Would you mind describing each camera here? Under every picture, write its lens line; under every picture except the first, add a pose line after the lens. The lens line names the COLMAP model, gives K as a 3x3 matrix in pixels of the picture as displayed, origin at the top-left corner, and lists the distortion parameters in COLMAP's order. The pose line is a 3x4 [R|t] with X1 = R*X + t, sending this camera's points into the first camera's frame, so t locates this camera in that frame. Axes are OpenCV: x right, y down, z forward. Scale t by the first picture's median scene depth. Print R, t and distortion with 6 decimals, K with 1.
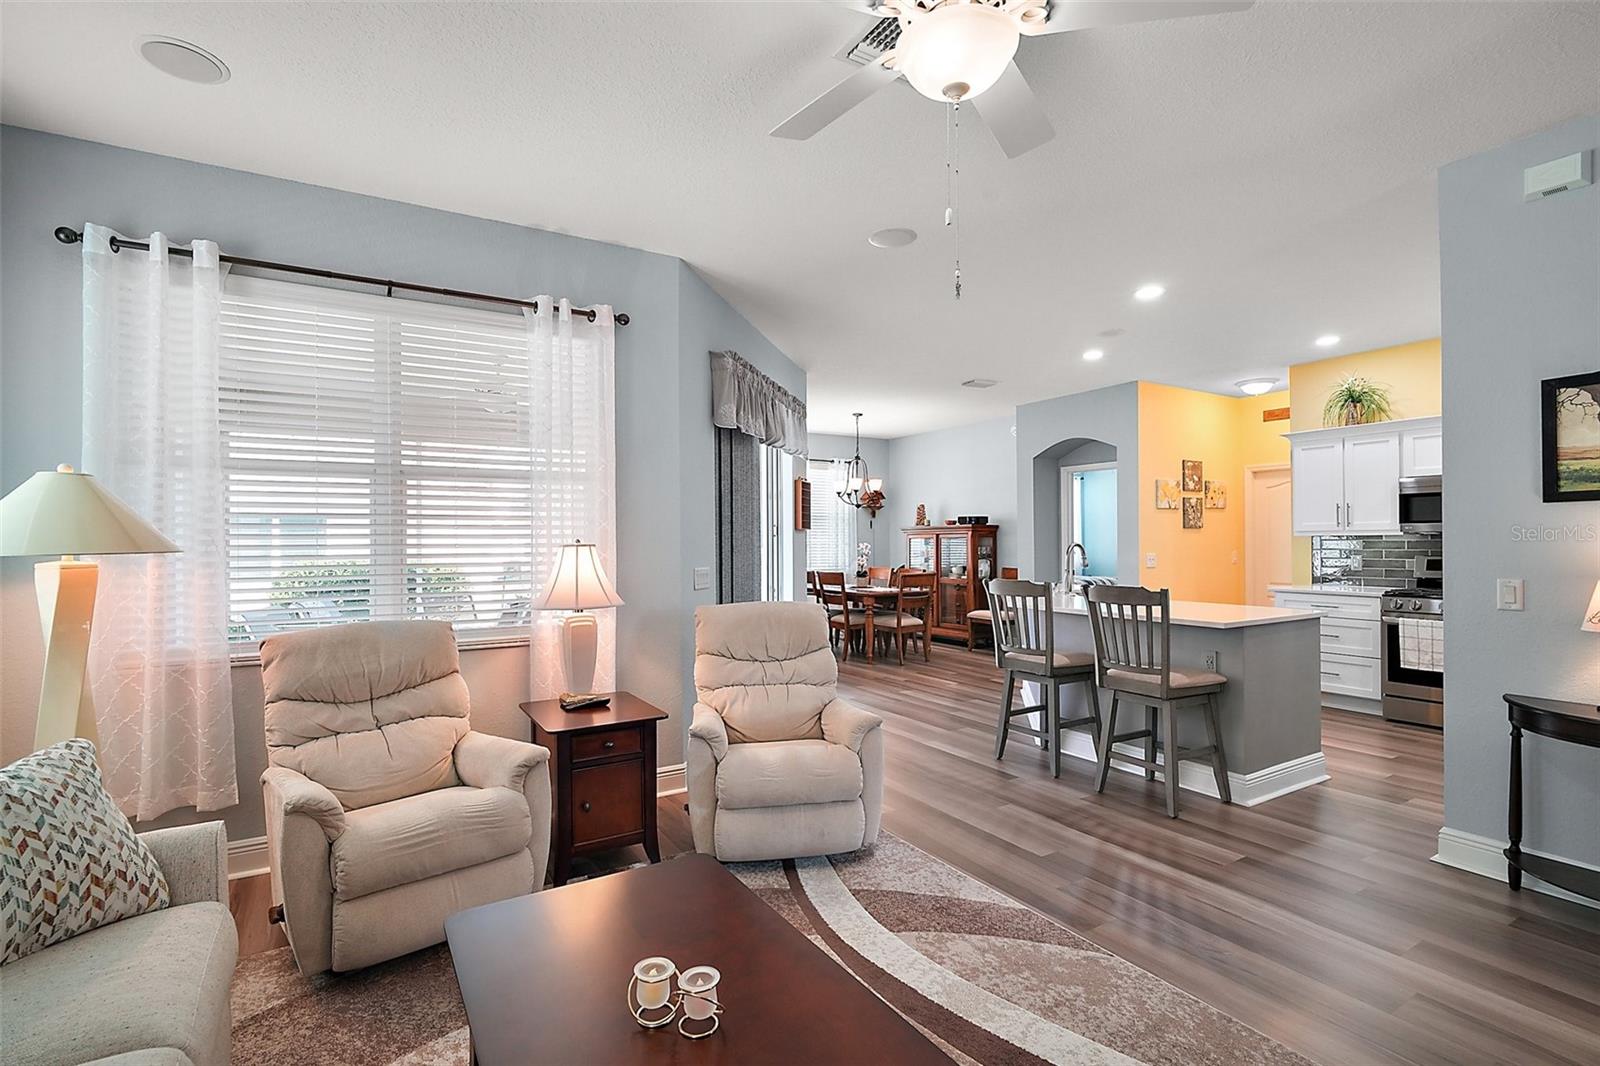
lens RADIAL K [[742.9, 0, 807.0], [0, 742.9, 535.6], [0, 0, 1]] dist [-0.001689, -0.002497]
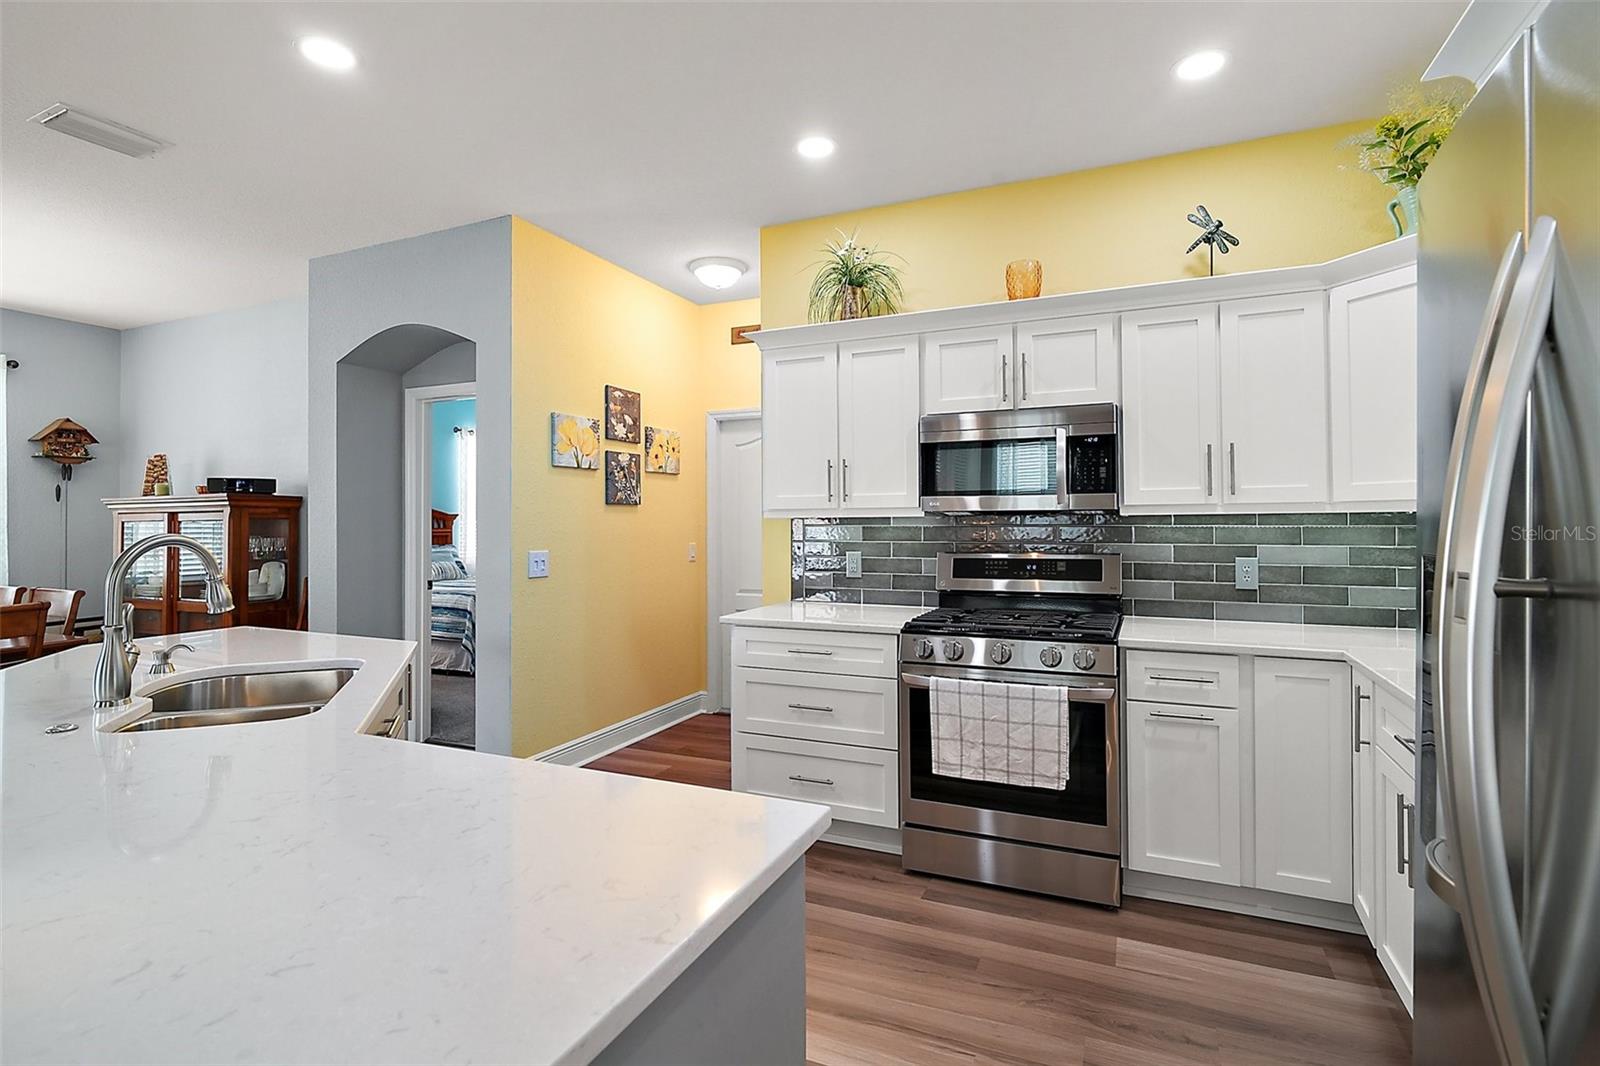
lens RADIAL K [[764.8, 0, 806.0], [0, 764.8, 510.3], [0, 0, 1]] dist [-0.009453, 0.000635]
pose [[0.817323, 0.010446, 0.576084, 0.372670], [-0.004185, 0.999917, -0.012194, 0.001575], [-0.576164, 0.007556, 0.817299, 0.543789]]
